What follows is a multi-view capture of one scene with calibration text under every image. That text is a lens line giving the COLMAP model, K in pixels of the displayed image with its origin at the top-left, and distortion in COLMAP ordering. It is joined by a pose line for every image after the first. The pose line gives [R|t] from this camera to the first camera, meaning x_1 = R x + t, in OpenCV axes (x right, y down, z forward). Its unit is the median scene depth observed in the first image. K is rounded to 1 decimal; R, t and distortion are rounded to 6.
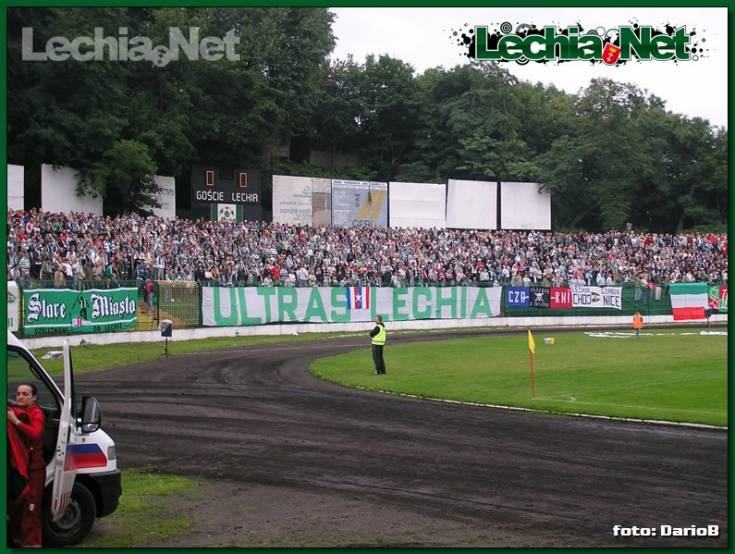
lens RADIAL K [[1143.8, 0, 352.6], [0, 1143.8, 276.3], [0, 0, 1]] dist [-0.085739, 0.139401]
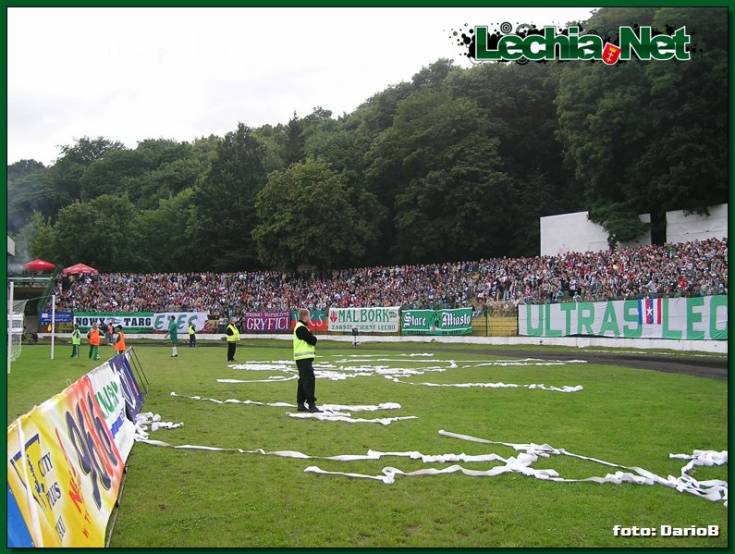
lens RADIAL K [[815.4, 0, 352.5], [0, 815.4, 276.0], [0, 0, 1]] dist [-0.198376, 0.408118]
pose [[-0.493380, -0.043614, -0.868720, 0.519340], [0.019727, 0.997924, -0.061305, 0.019797], [0.869590, -0.047384, -0.491495, 0.875346]]
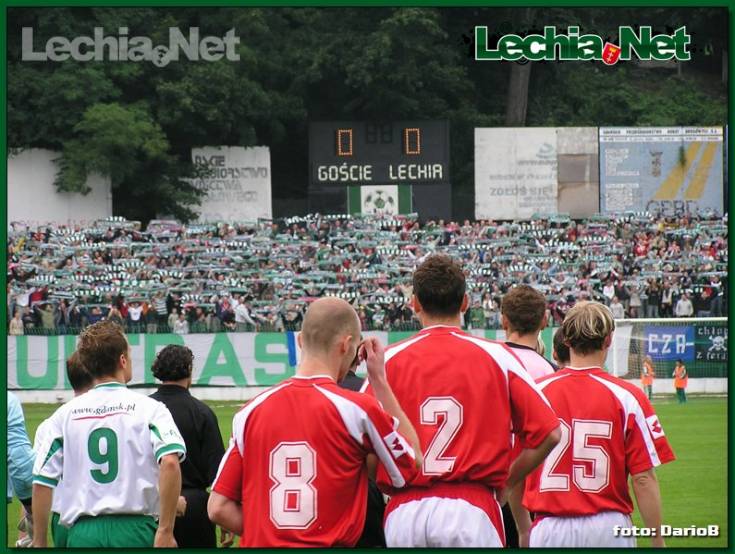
lens RADIAL K [[3910.1, 0, 367.5], [0, 3910.1, 277.0], [0, 0, 1]] dist [-0.193515, -15.090293]
pose [[0.849734, -0.019847, -0.526838, 0.956357], [0.019846, 0.999787, -0.005654, -0.006816], [0.526838, -0.005651, 0.849947, -0.695866]]
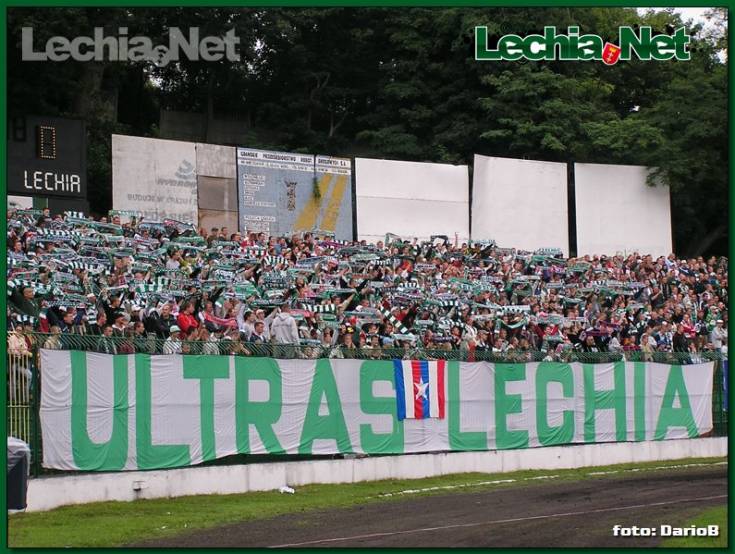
lens RADIAL K [[1776.2, 0, 333.1], [0, 1776.2, 277.2], [0, 0, 1]] dist [-0.092631, -0.253252]
pose [[0.992506, -0.011928, 0.121614, -0.074480], [0.020305, 0.997487, -0.067872, 0.016702], [-0.120499, 0.069832, 0.990254, 0.335715]]
